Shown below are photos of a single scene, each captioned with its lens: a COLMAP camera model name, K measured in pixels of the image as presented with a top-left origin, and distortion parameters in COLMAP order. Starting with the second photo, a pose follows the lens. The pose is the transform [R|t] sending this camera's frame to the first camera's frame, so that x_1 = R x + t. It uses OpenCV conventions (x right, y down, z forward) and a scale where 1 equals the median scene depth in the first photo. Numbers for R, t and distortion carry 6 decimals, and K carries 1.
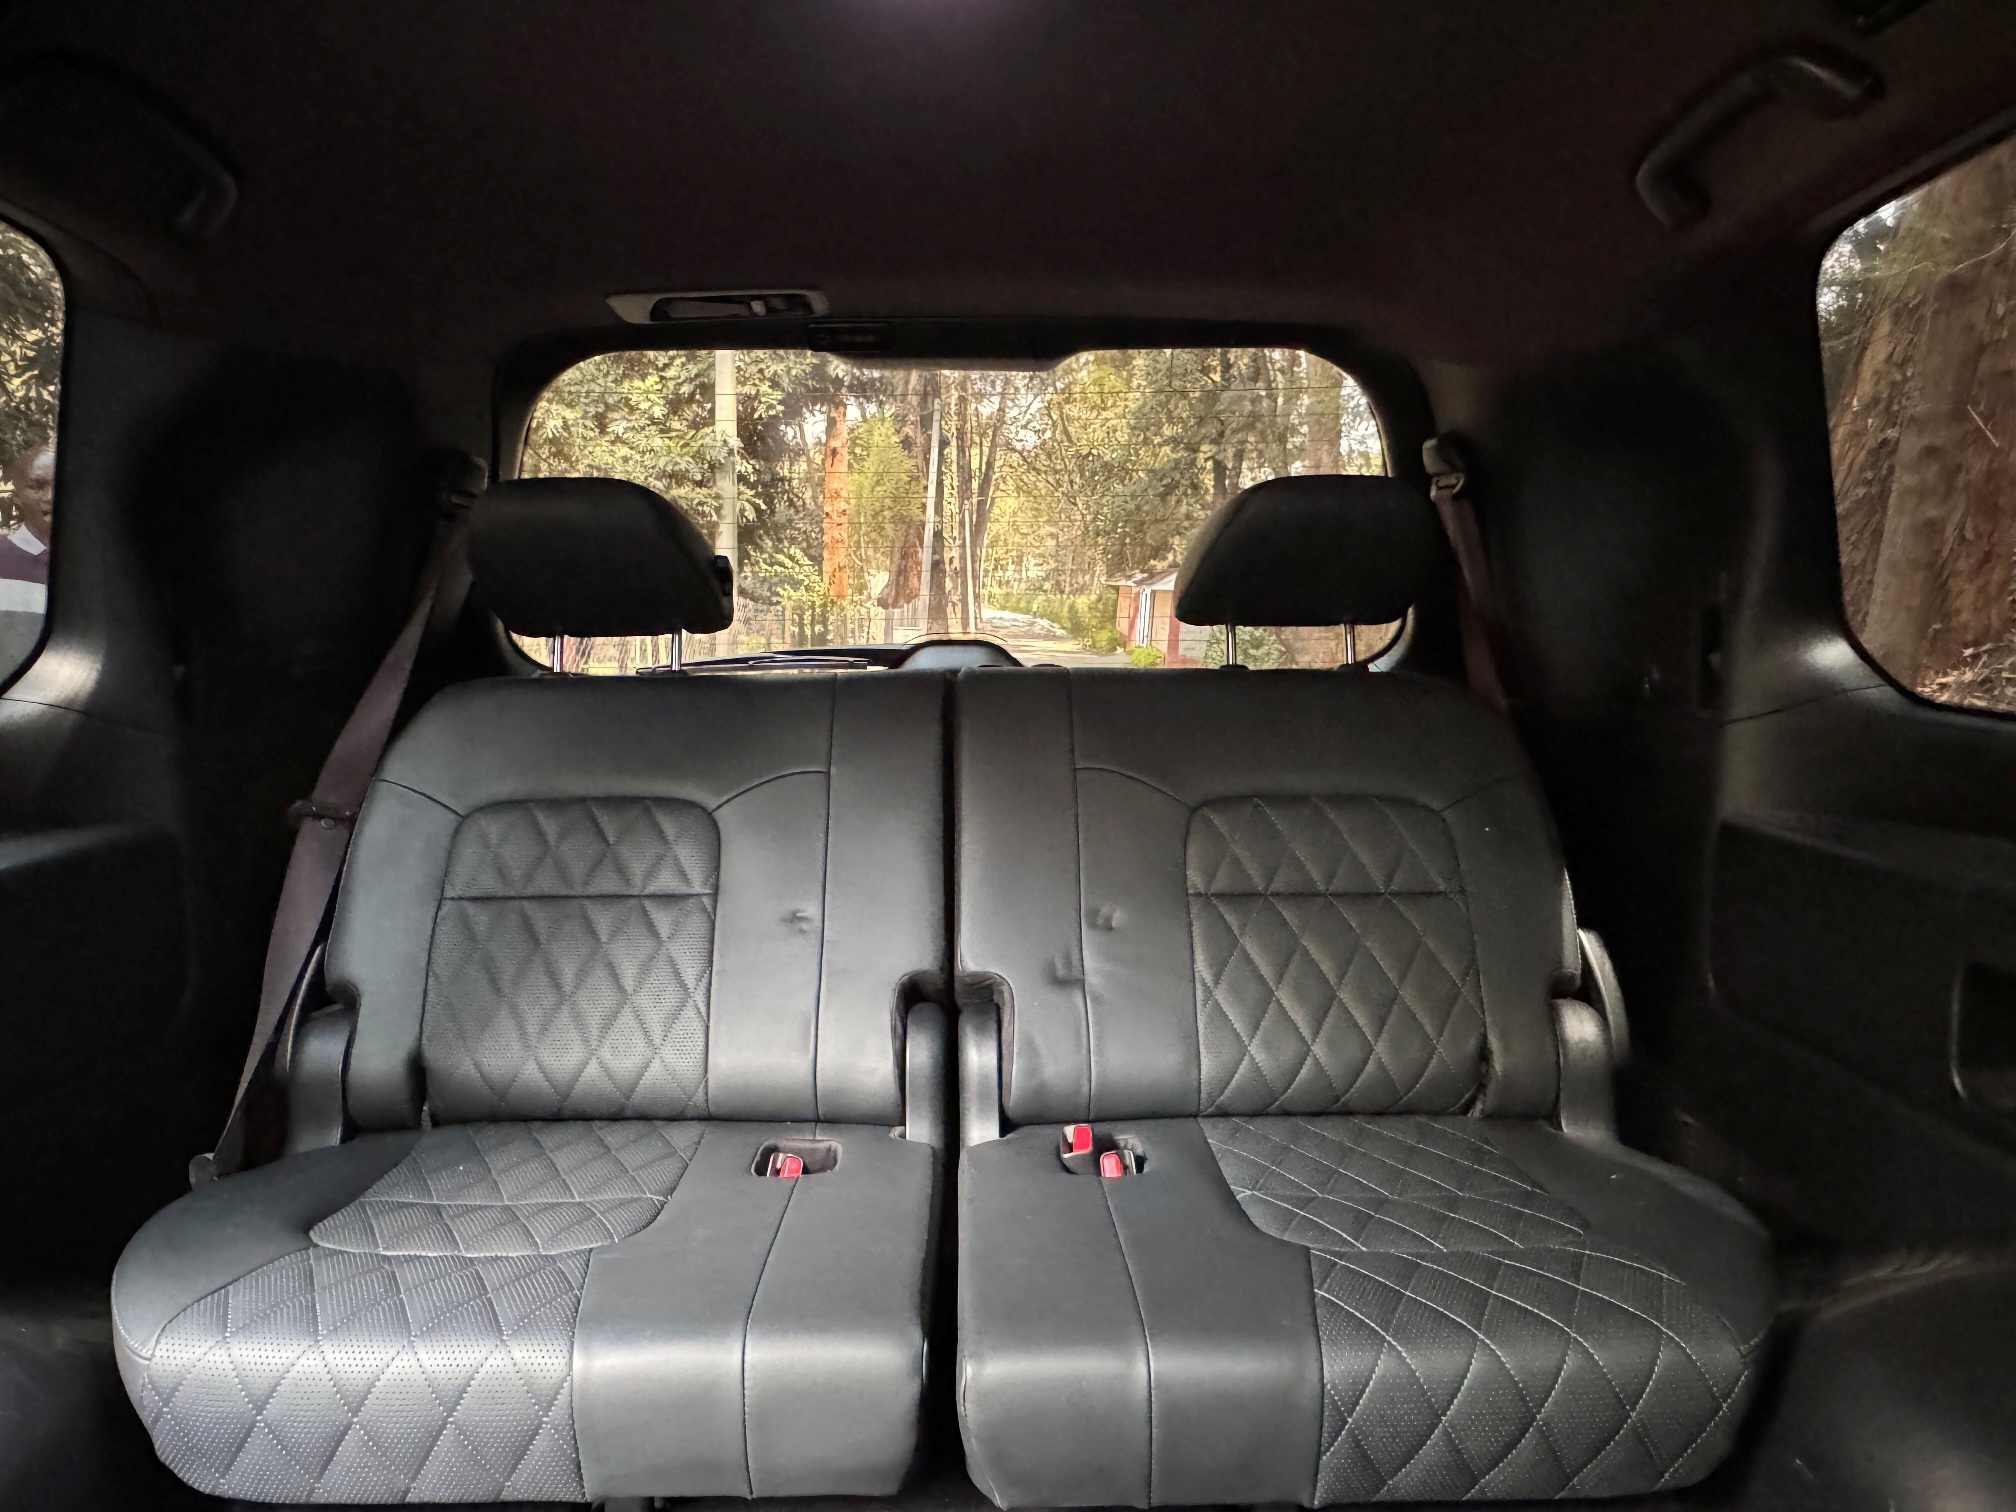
lens RADIAL K [[1346.9, 0, 1008.0], [0, 1346.9, 756.0], [0, 0, 1]] dist [0.001407, 0.000089]
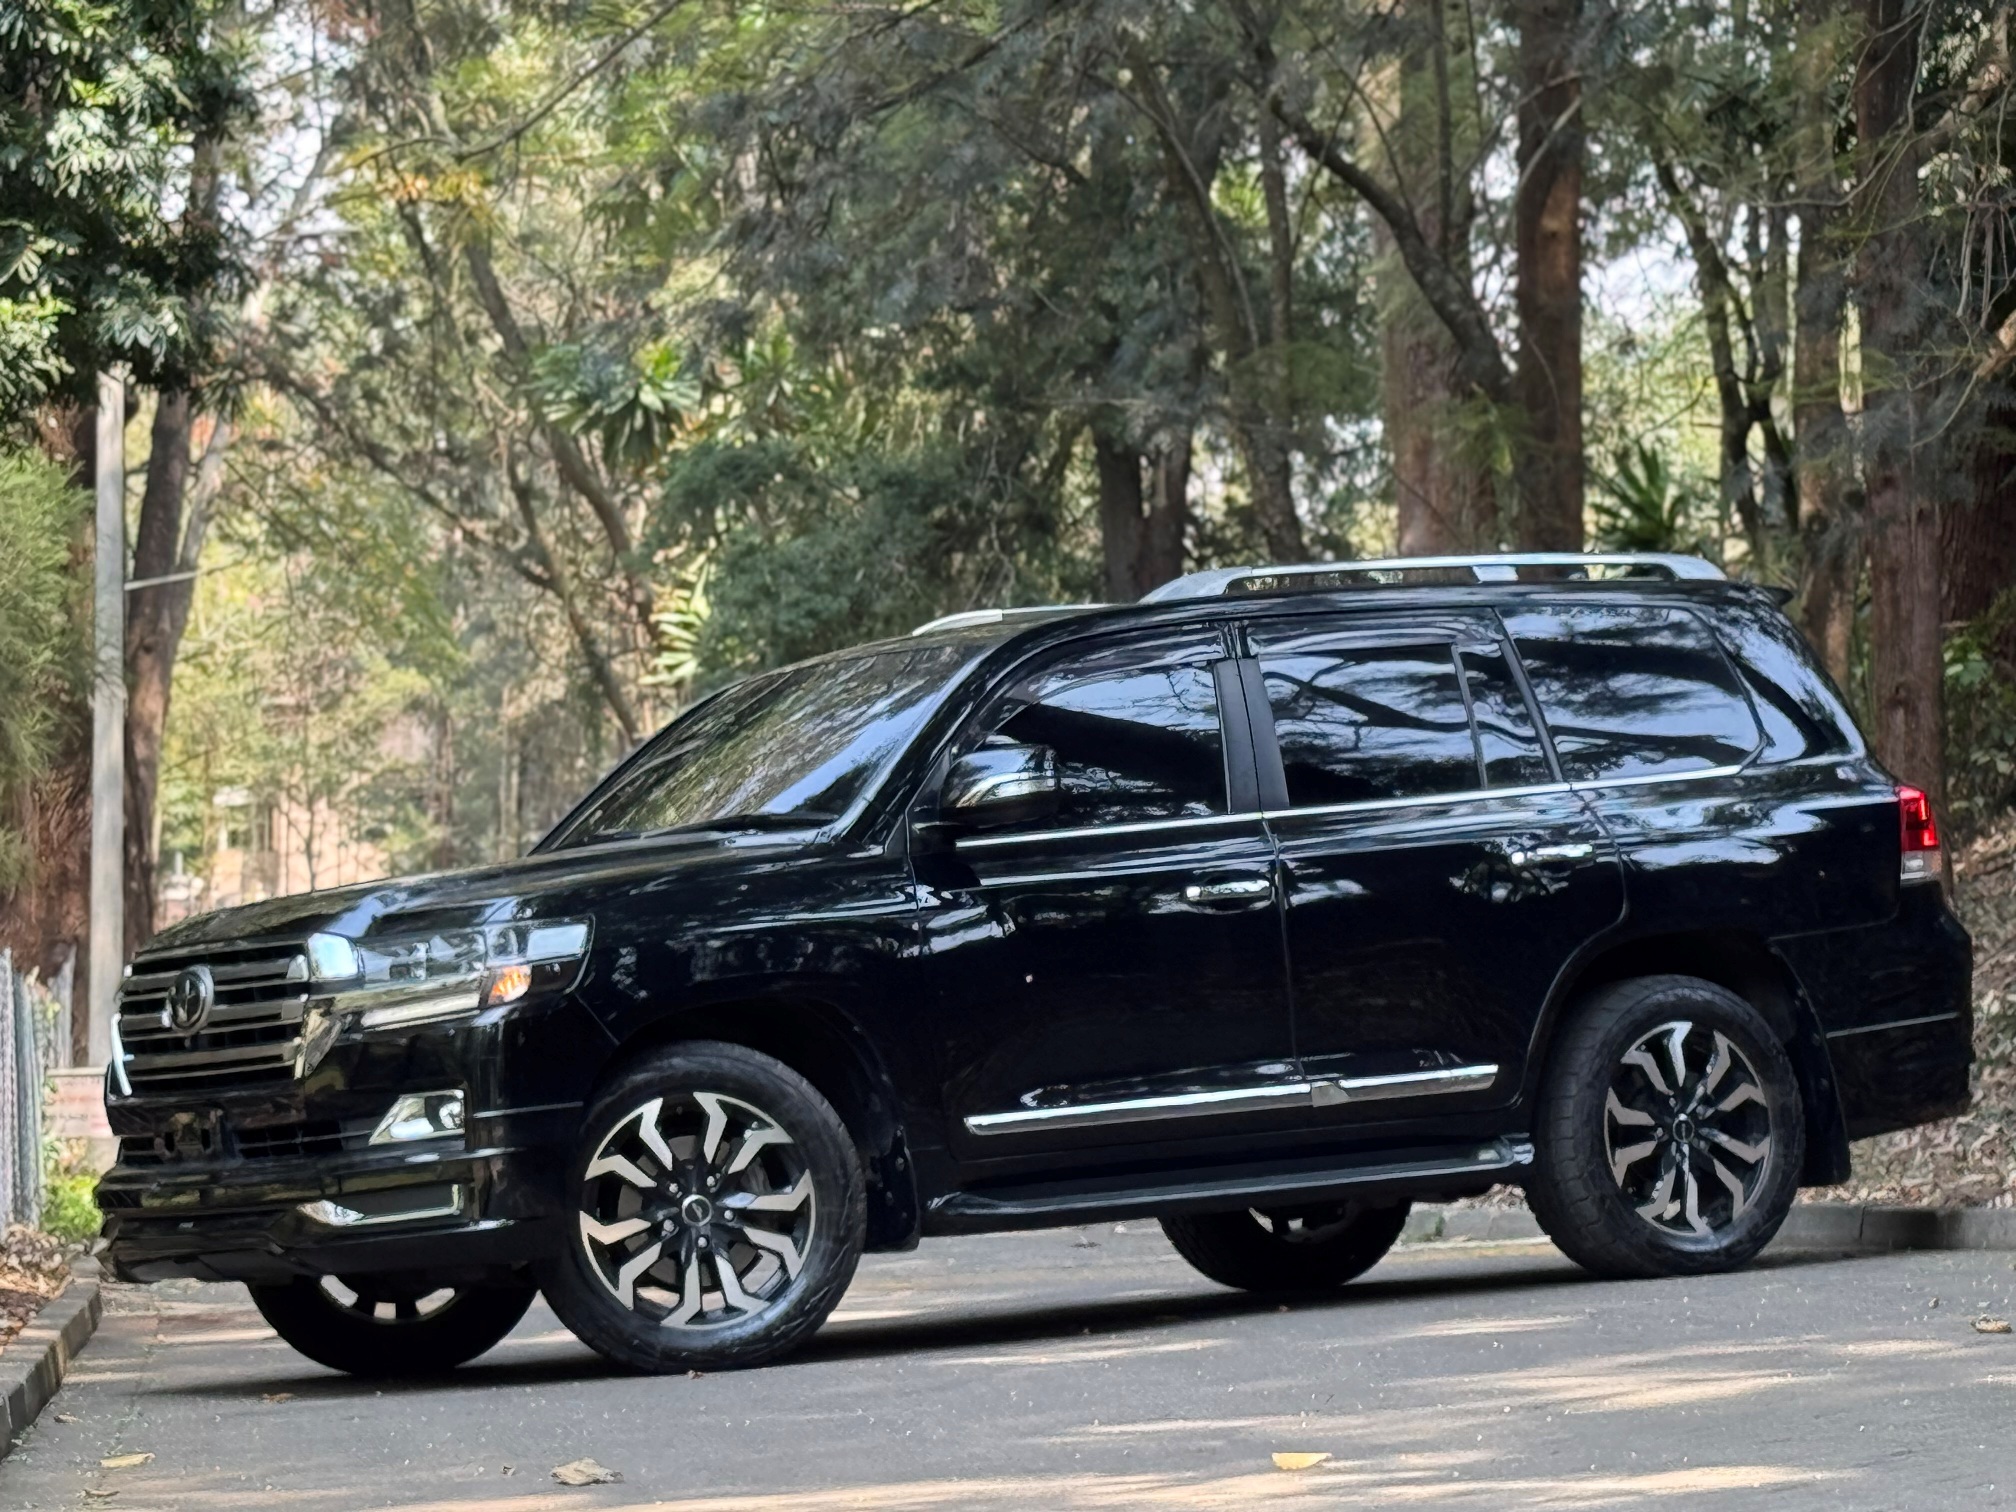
lens RADIAL K [[6690.2, 0, 1008.0], [0, 6690.2, 756.0], [0, 0, 1]] dist [-0.023243, -0.208944]
pose [[0.988928, -0.060595, 0.135461, -0.035333], [0.080504, 0.985899, -0.146702, 0.033215], [-0.124662, 0.155983, 0.979862, -0.217439]]
